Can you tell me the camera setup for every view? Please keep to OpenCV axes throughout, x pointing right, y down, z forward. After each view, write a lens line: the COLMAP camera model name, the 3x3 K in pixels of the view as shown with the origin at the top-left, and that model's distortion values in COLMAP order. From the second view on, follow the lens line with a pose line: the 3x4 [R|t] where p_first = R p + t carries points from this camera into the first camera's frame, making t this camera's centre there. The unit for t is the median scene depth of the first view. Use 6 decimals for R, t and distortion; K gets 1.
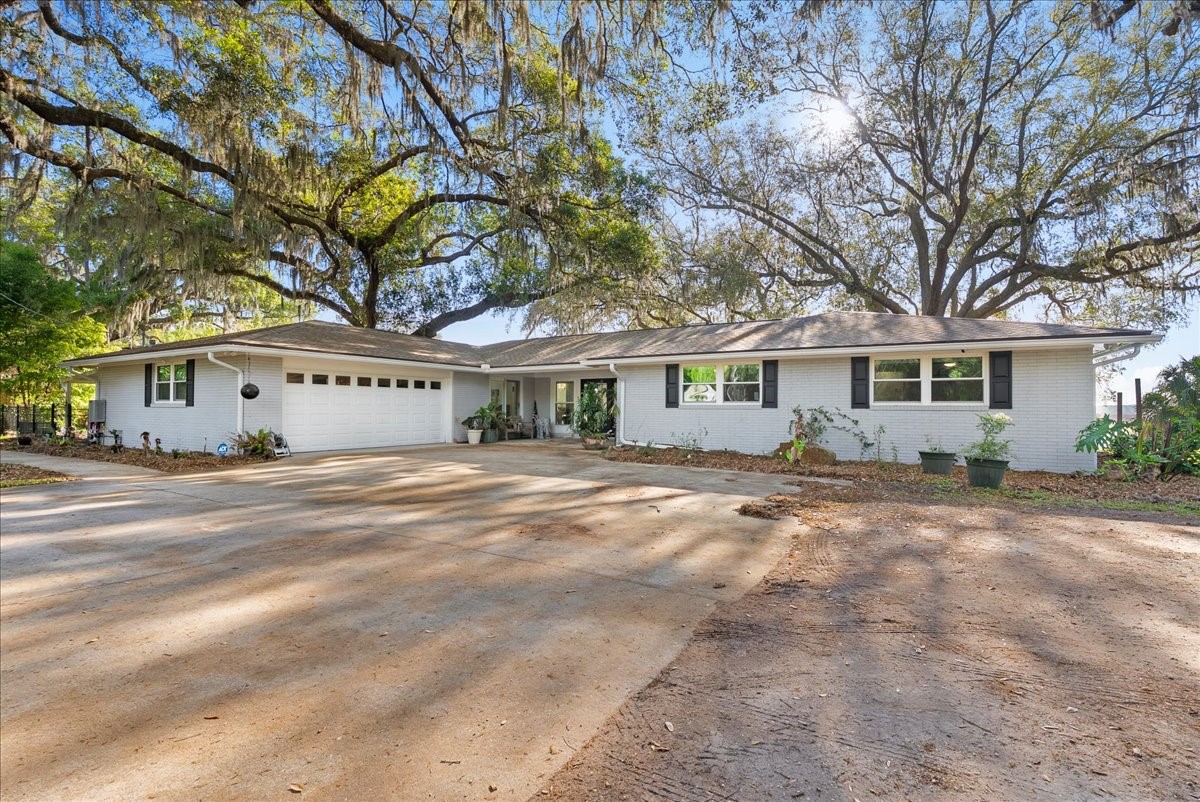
lens RADIAL K [[543.5, 0, 600.0], [0, 543.5, 401.0], [0, 0, 1]] dist [0.000282, 0.000123]
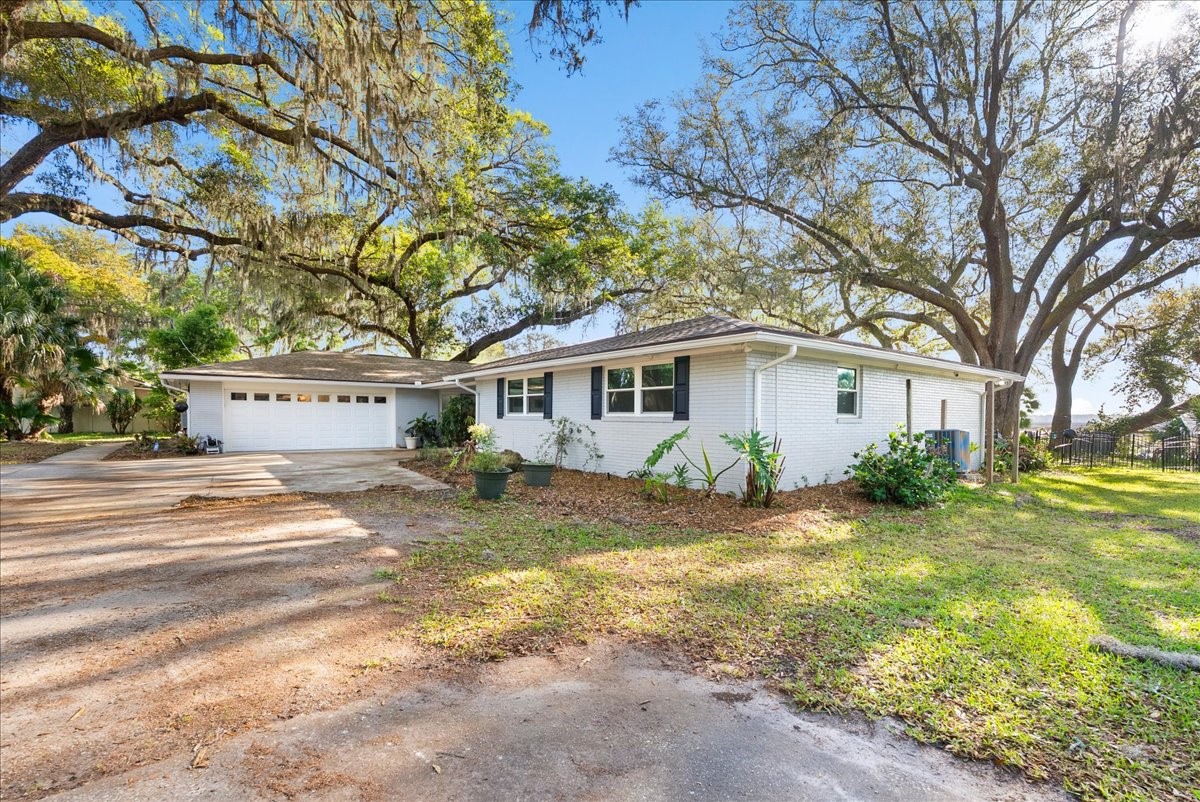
lens RADIAL K [[532.9, 0, 599.4], [0, 532.9, 420.6], [0, 0, 1]] dist [0.001109, 0.000028]
pose [[0.932413, 0.000975, -0.361394, 0.563370], [0.005816, 0.999826, 0.017702, -0.000802], [0.361348, -0.018608, 0.932245, 0.078180]]
